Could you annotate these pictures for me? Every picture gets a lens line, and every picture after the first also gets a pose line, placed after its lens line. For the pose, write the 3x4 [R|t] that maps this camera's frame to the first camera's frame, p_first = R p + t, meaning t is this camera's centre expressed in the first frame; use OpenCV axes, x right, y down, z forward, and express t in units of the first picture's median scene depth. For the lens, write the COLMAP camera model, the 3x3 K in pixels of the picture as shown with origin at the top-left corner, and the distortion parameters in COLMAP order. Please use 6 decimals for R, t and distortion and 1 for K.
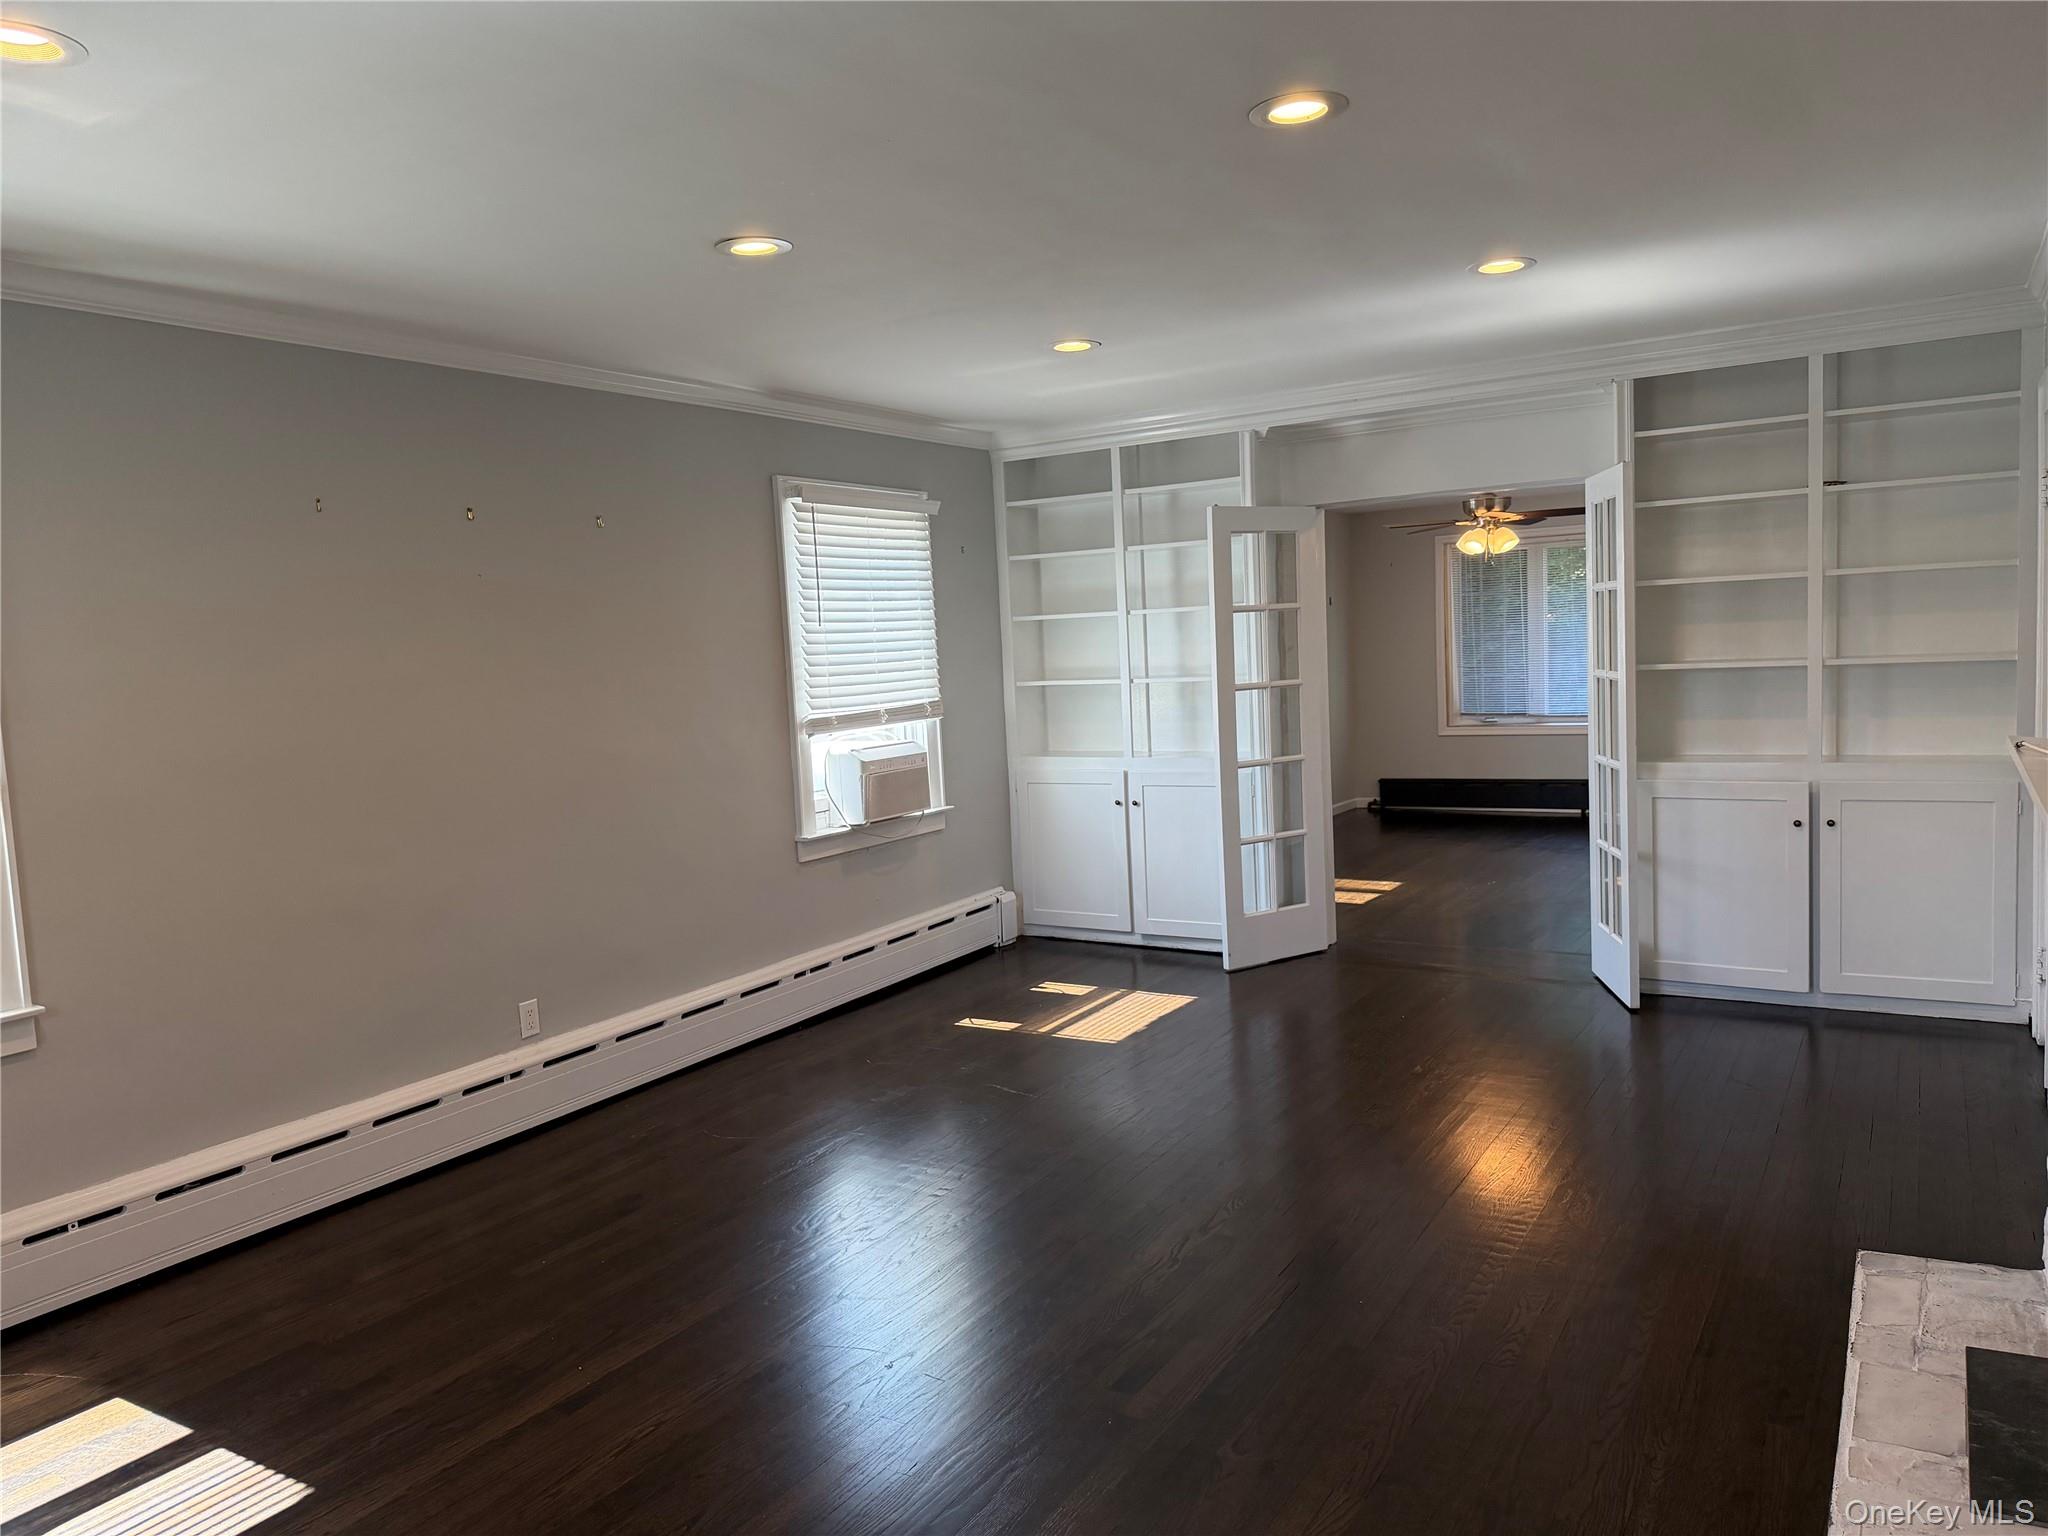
lens RADIAL K [[1437.9, 0, 1014.0], [0, 1437.9, 773.3], [0, 0, 1]] dist [0.088995, -0.114999]
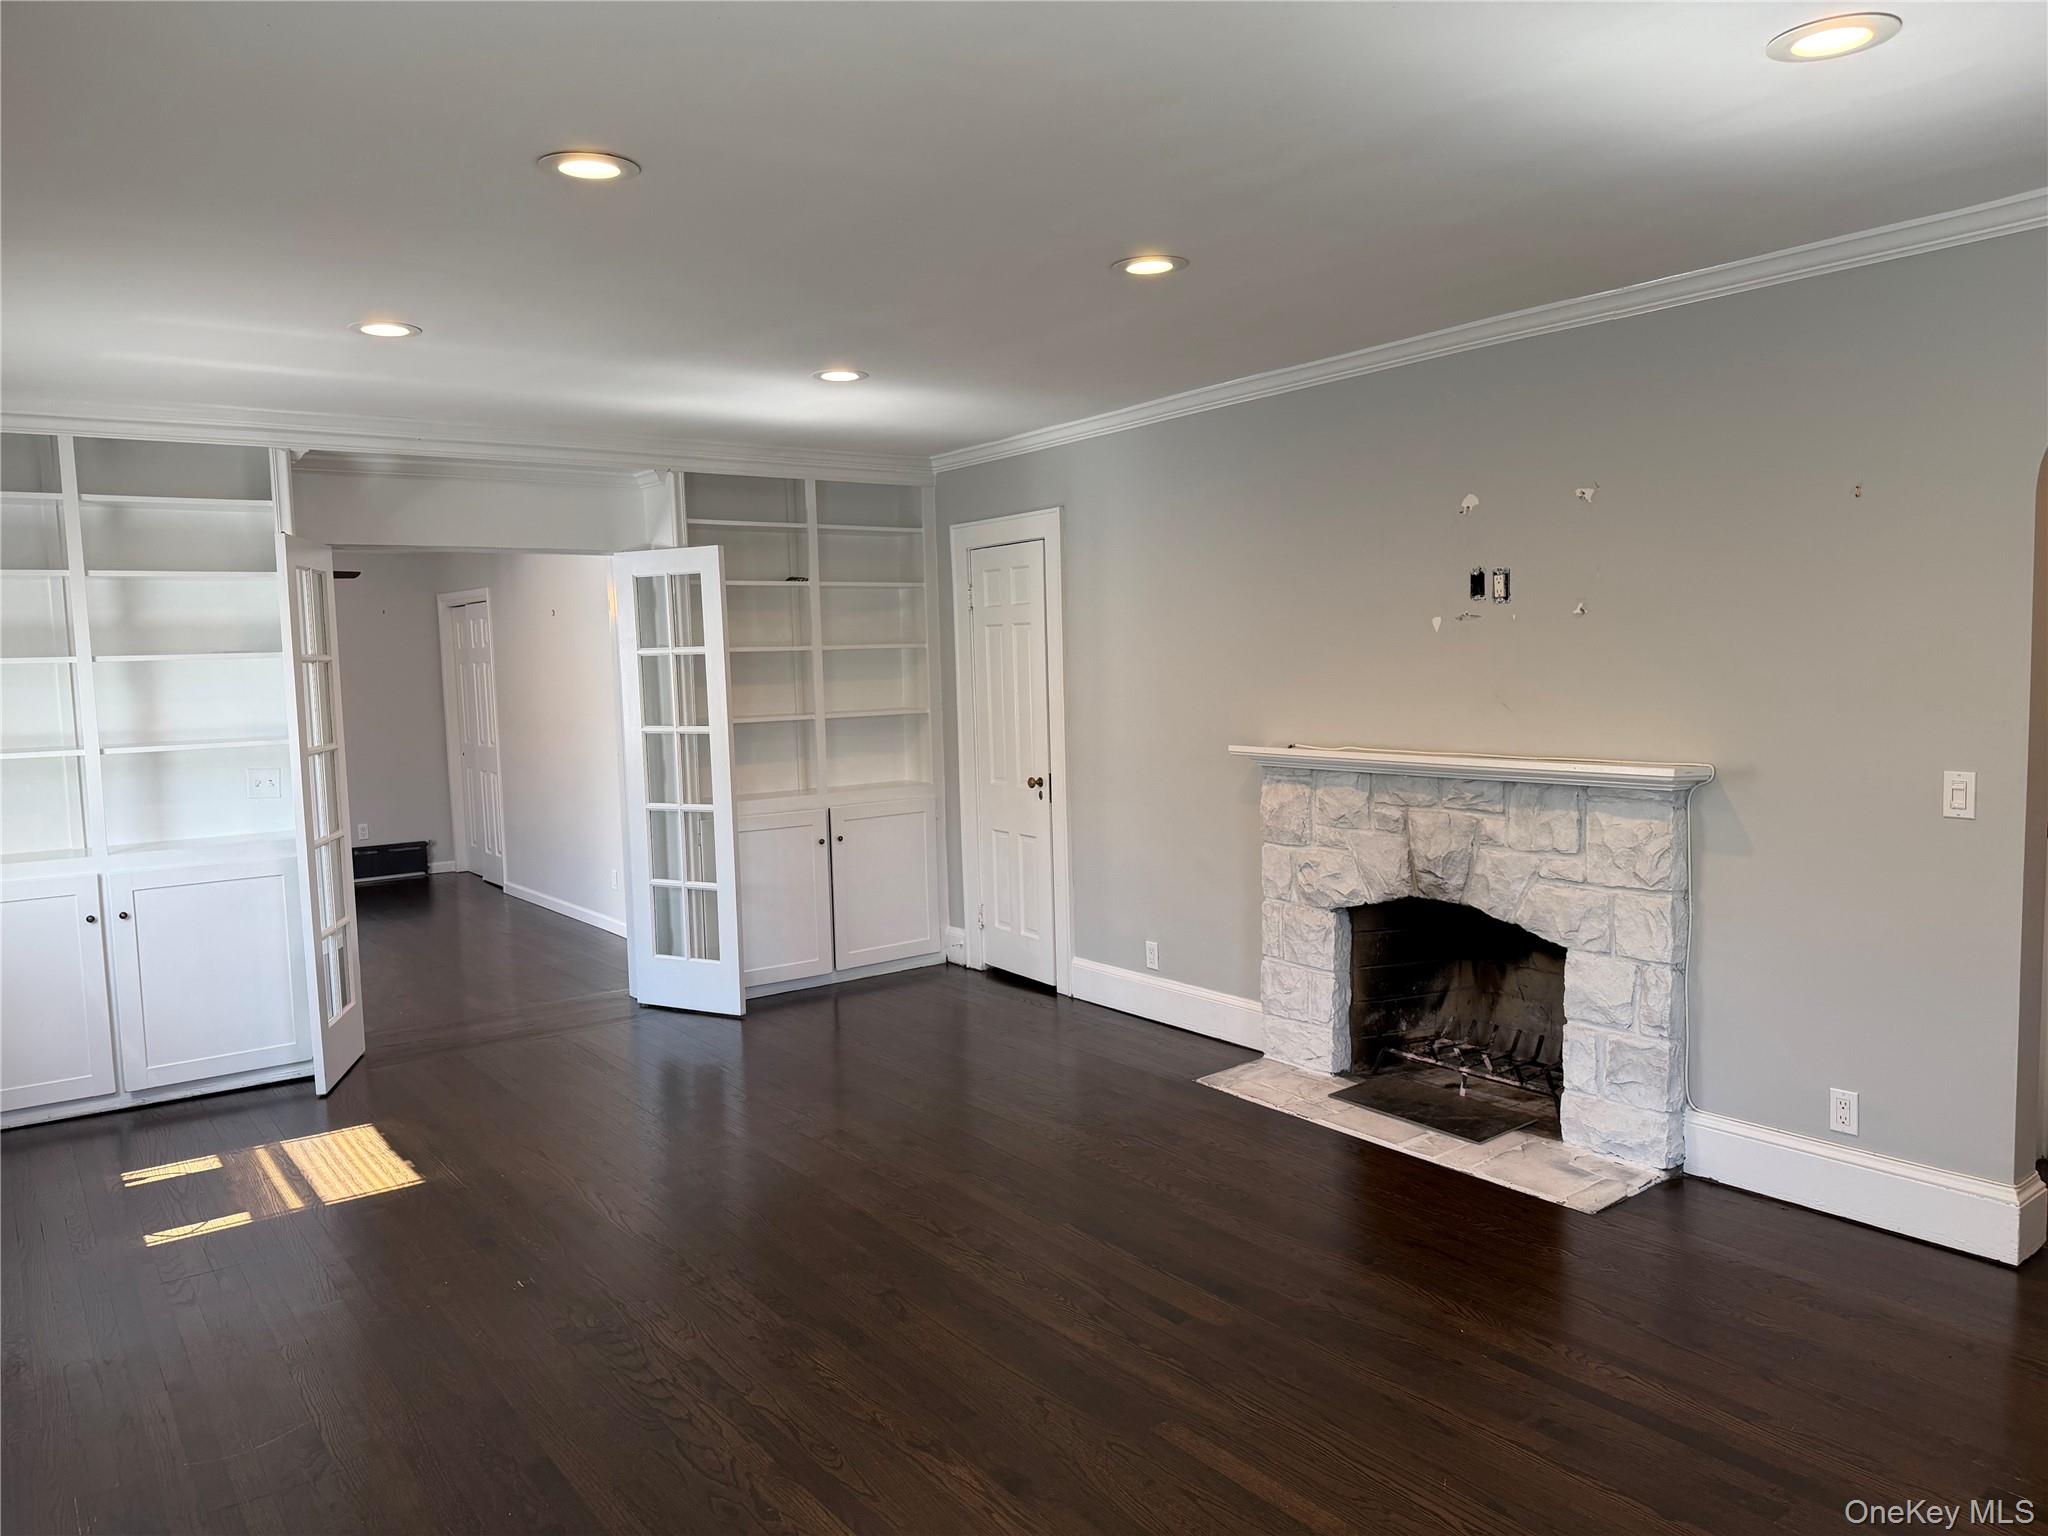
lens RADIAL K [[1437.9, 0, 1014.0], [0, 1437.9, 773.3], [0, 0, 1]] dist [0.088995, -0.114999]
pose [[0.366703, -0.038025, 0.929561, -0.524342], [0.097845, 0.995199, 0.002112, -0.010493], [-0.925178, 0.090179, 0.368663, 0.342285]]
